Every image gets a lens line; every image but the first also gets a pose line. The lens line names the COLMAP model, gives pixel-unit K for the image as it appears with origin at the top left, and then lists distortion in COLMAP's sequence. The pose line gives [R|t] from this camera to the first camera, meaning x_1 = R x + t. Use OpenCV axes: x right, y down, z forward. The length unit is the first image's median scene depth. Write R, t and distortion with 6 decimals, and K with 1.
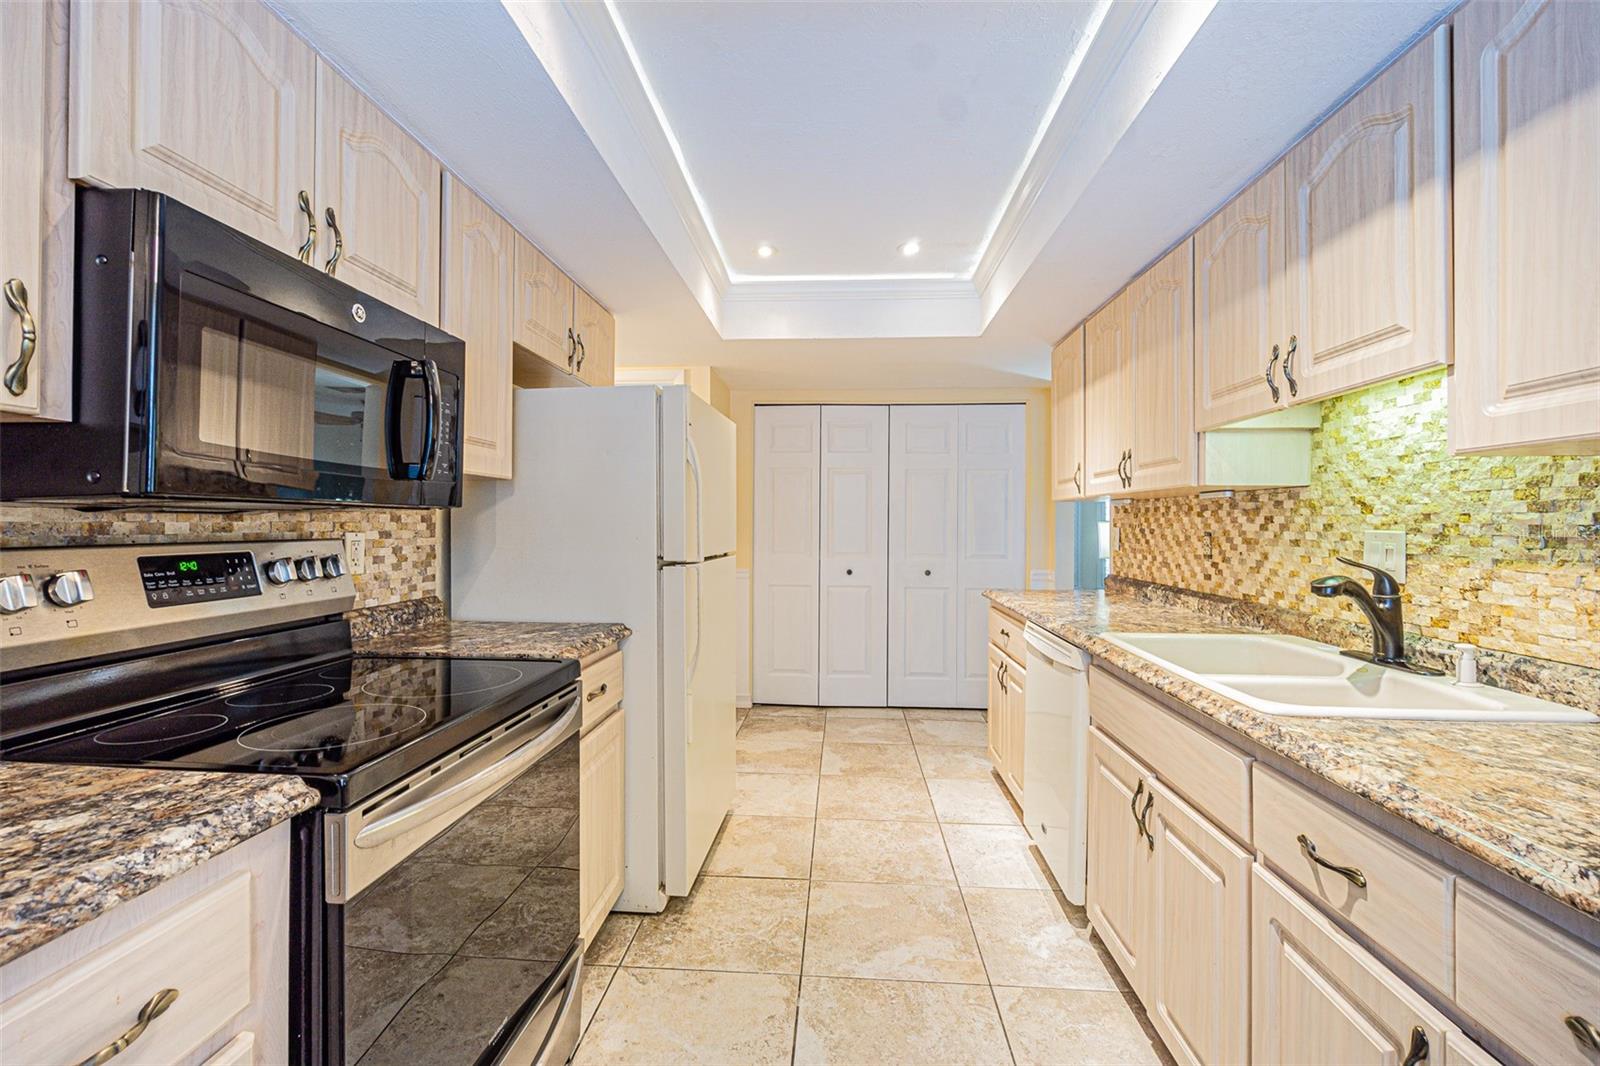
lens RADIAL K [[699.1, 0, 801.2], [0, 699.1, 524.8], [0, 0, 1]] dist [-0.007637, 0.000145]
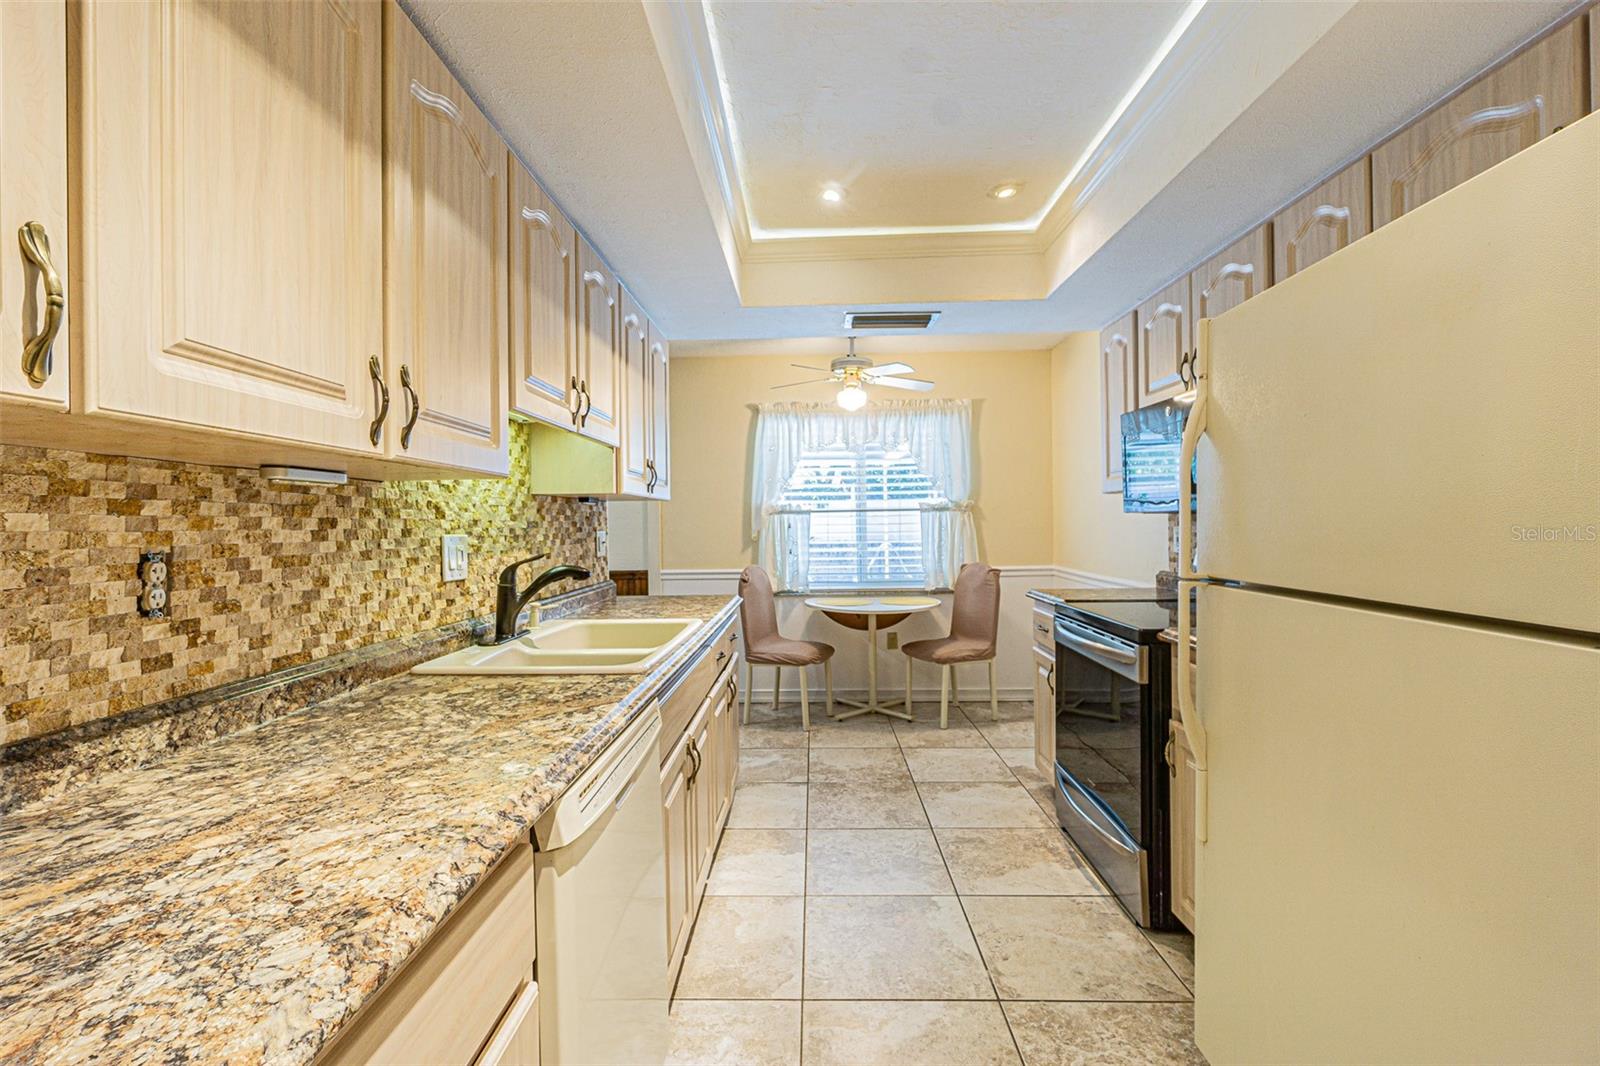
lens RADIAL K [[699.1, 0, 797.9], [0, 699.1, 526.3], [0, 0, 1]] dist [-0.007637, 0.000145]
pose [[-0.999004, 0.009158, -0.043675, 0.264302], [0.008944, 0.999947, 0.005091, -0.004022], [0.043720, 0.004695, -0.999033, 1.652955]]
